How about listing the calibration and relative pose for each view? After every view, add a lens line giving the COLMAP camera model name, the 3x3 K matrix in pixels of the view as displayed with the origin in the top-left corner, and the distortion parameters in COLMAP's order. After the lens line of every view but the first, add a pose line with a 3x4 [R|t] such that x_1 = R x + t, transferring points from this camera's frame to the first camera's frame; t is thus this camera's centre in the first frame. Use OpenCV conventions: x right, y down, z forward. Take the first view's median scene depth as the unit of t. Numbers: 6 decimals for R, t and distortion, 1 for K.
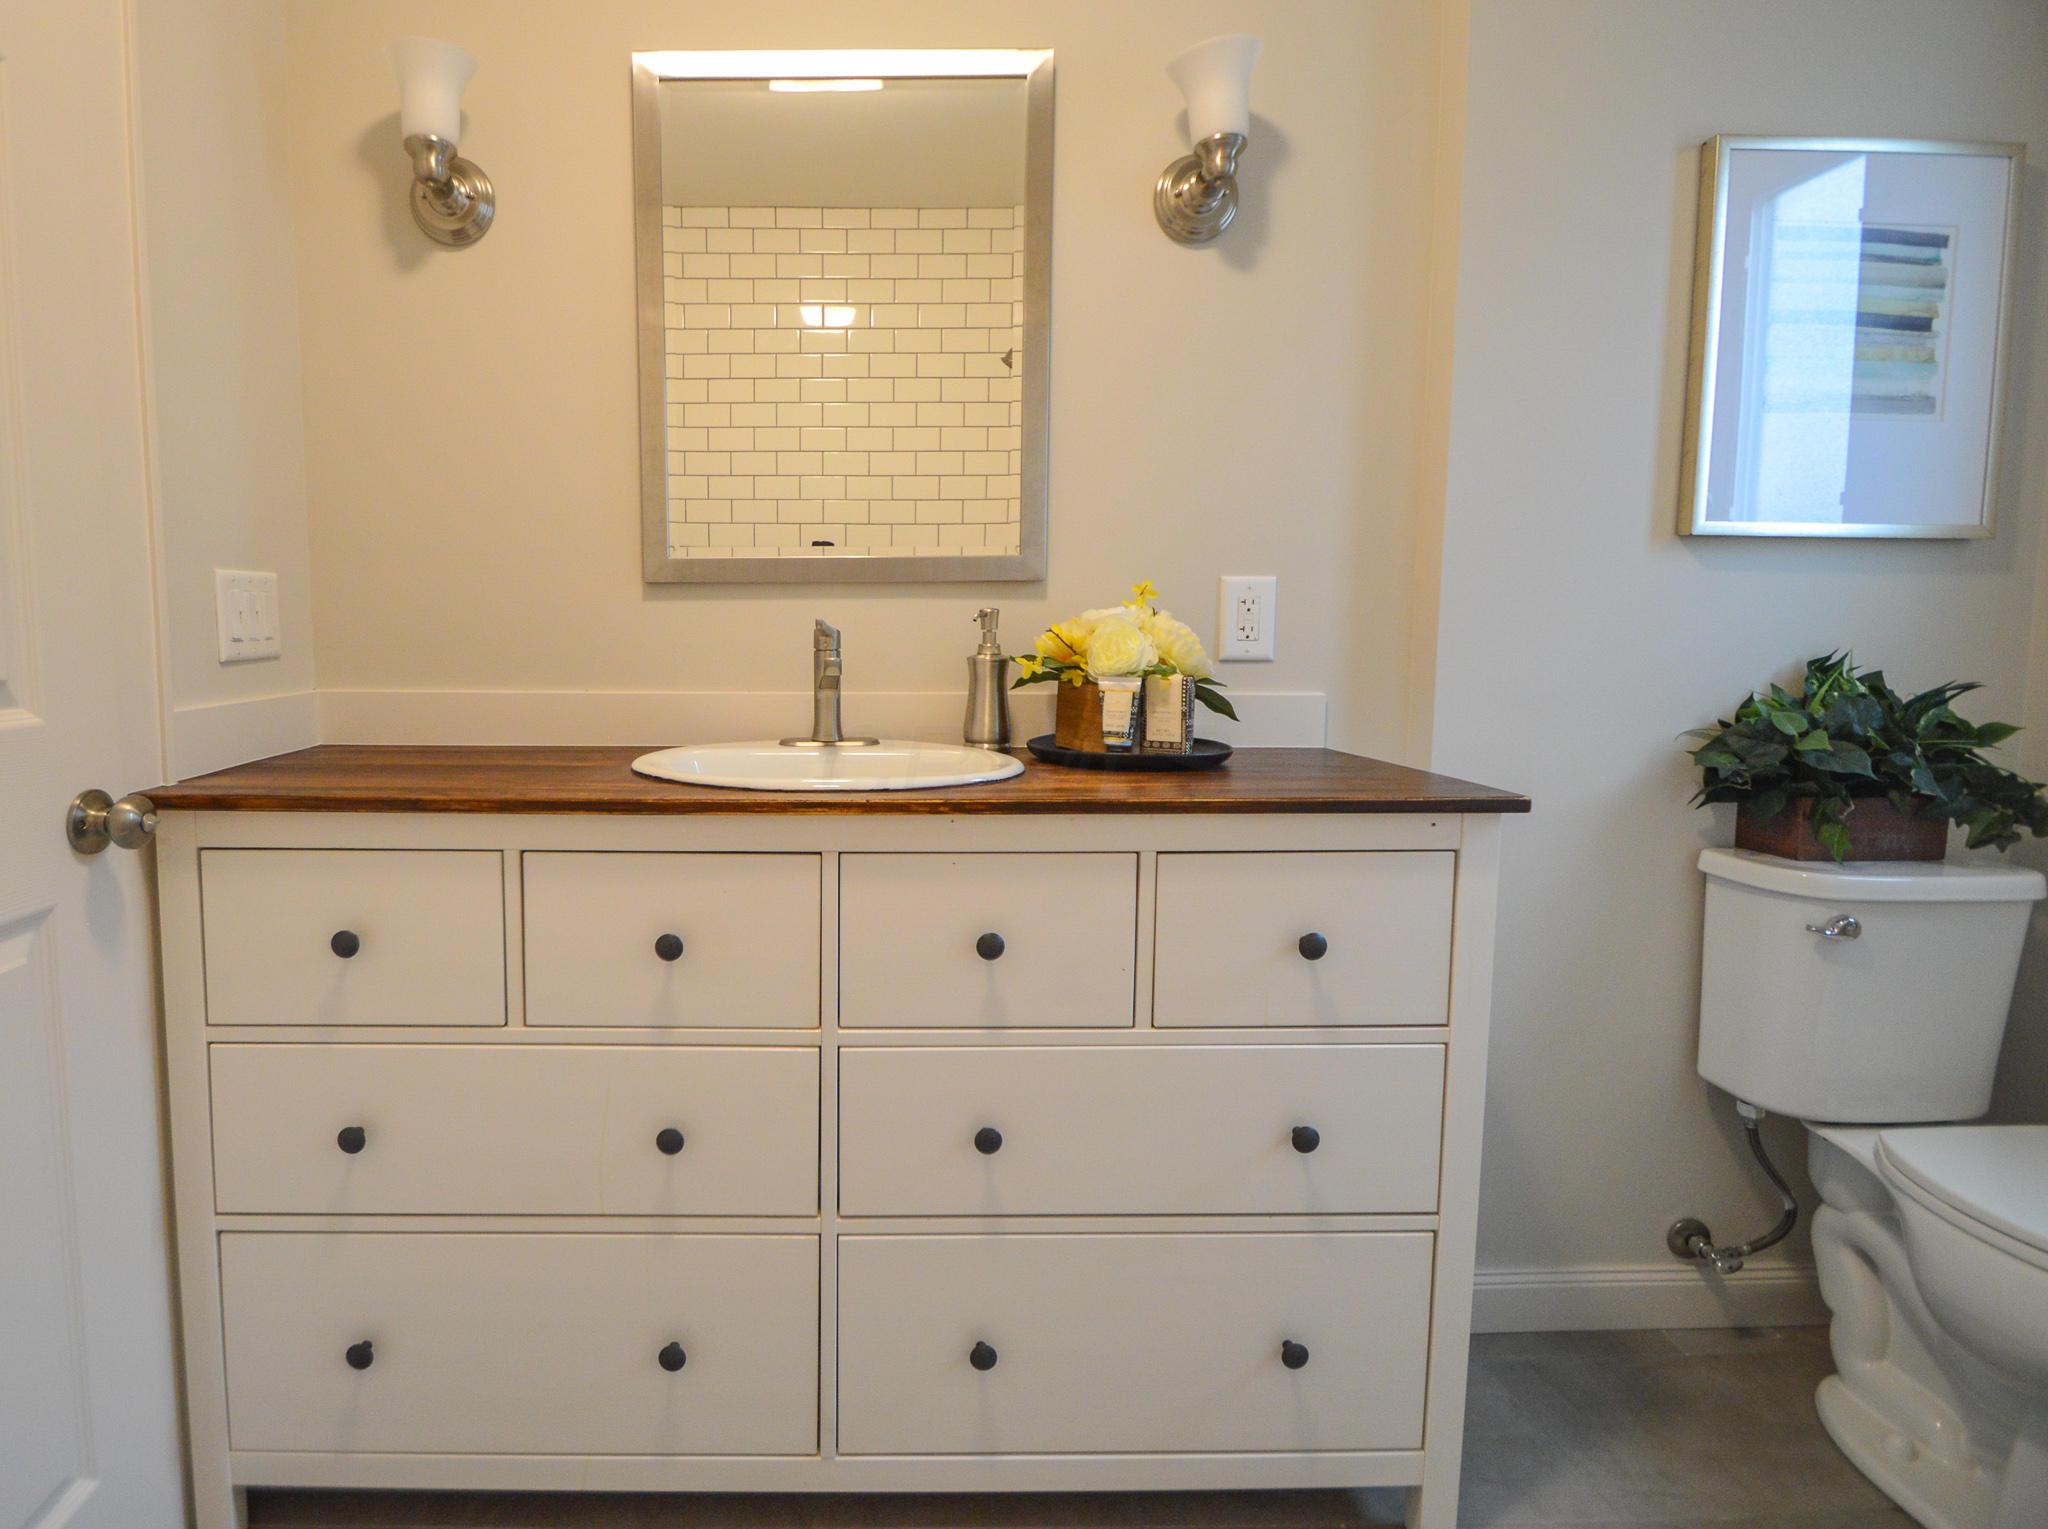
lens RADIAL K [[1054.3, 0, 1024.0], [0, 1054.3, 764.5], [0, 0, 1]] dist [0.000417, -0.019111]
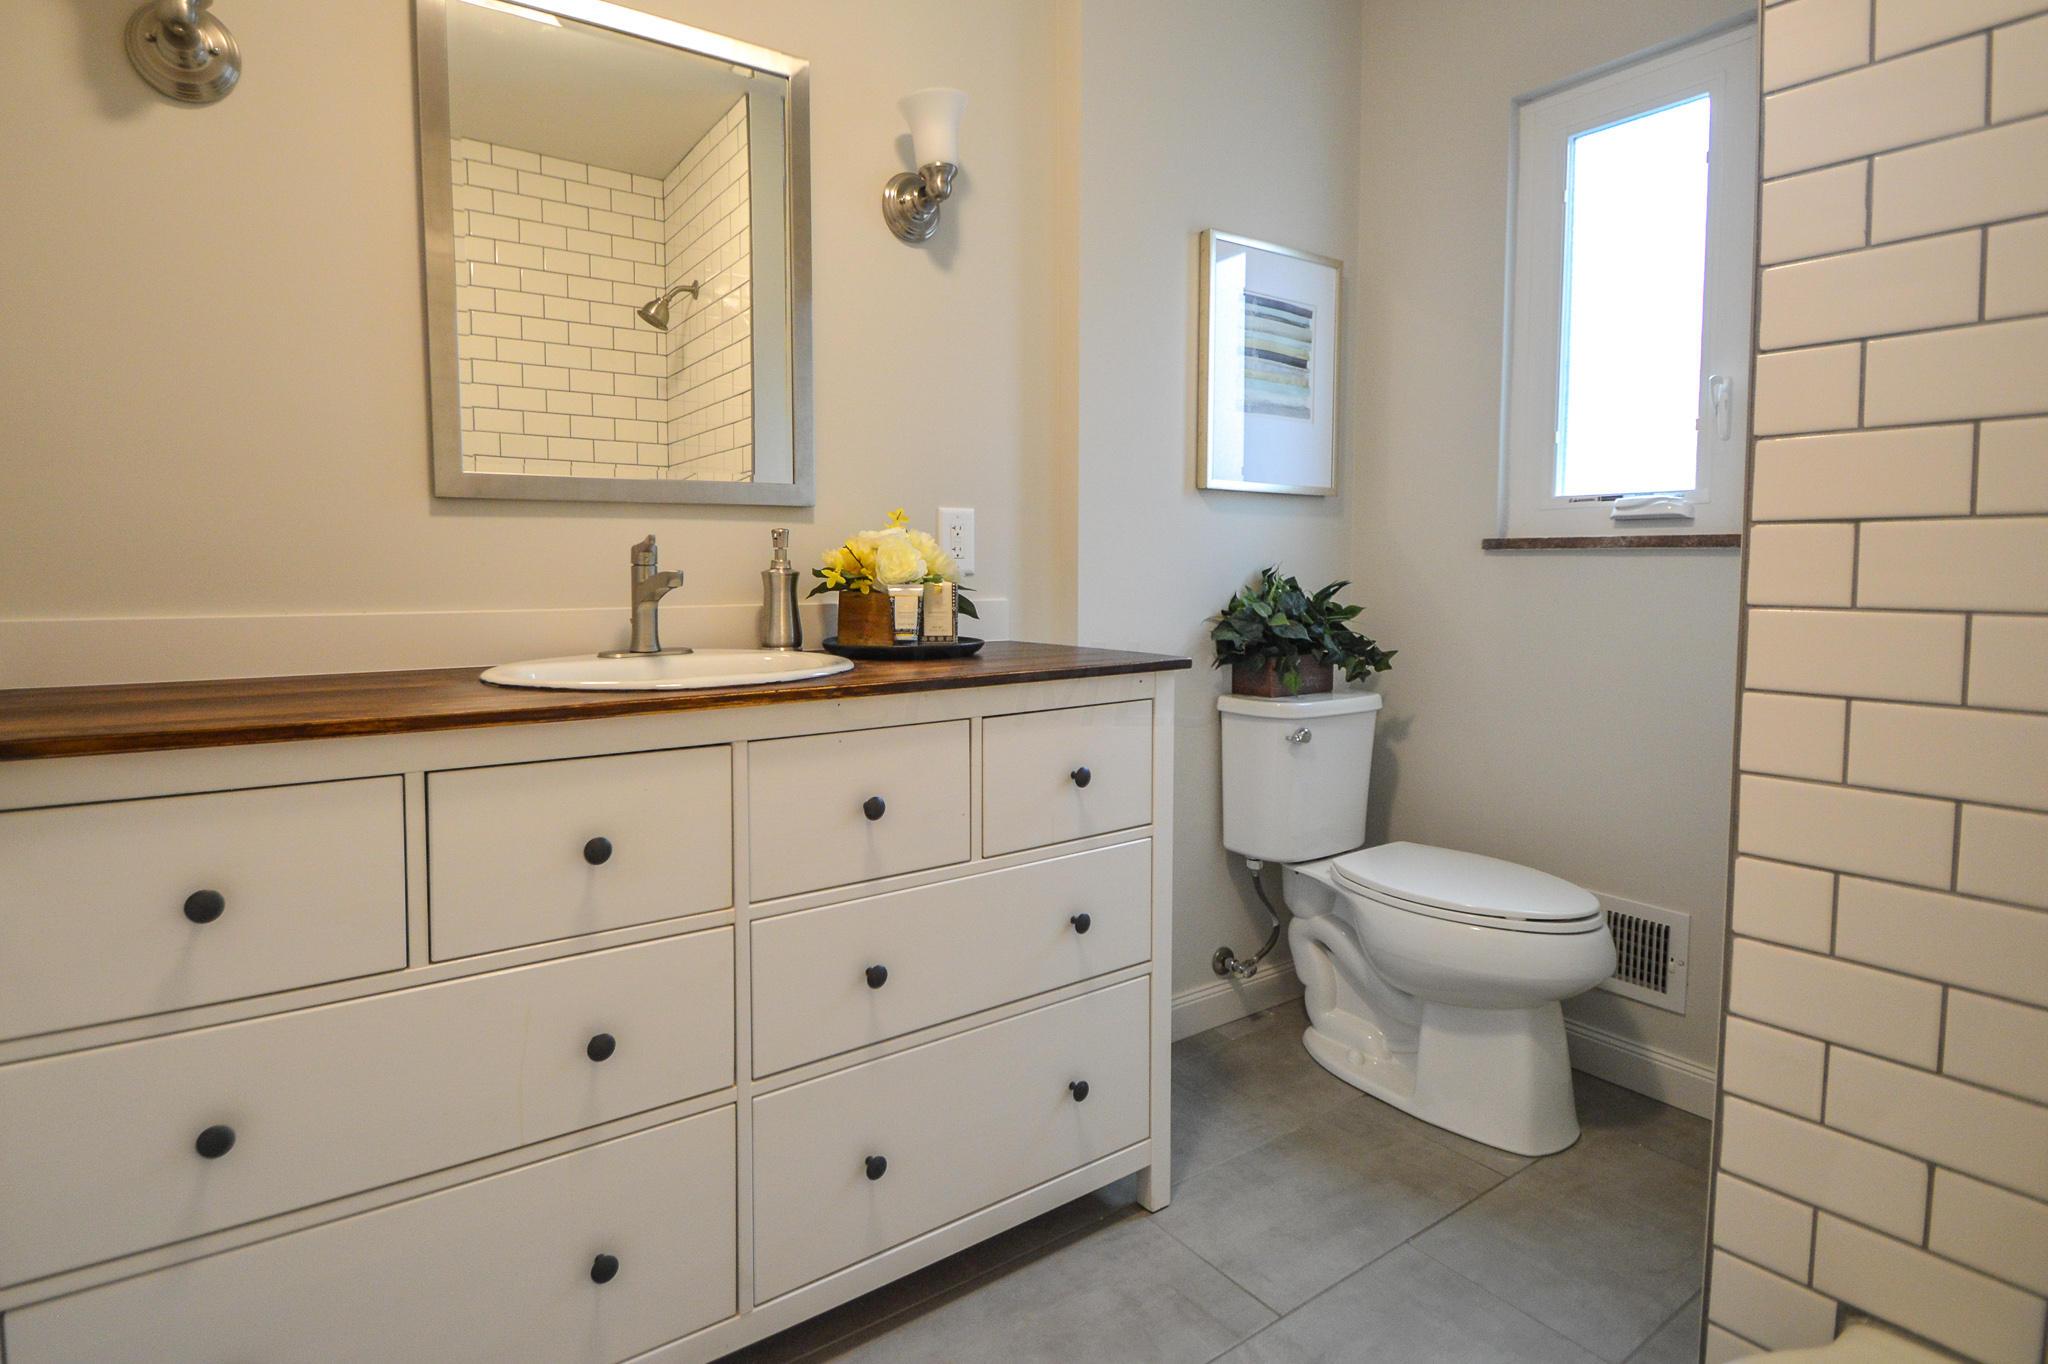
lens RADIAL K [[919.7, 0, 996.8], [0, 919.7, 664.9], [0, 0, 1]] dist [-0.001773, -0.010198]
pose [[0.854839, -0.062950, 0.515060, -0.342784], [0.080300, 0.996705, -0.011457, 0.028087], [-0.512642, 0.051153, 0.857078, 0.033050]]
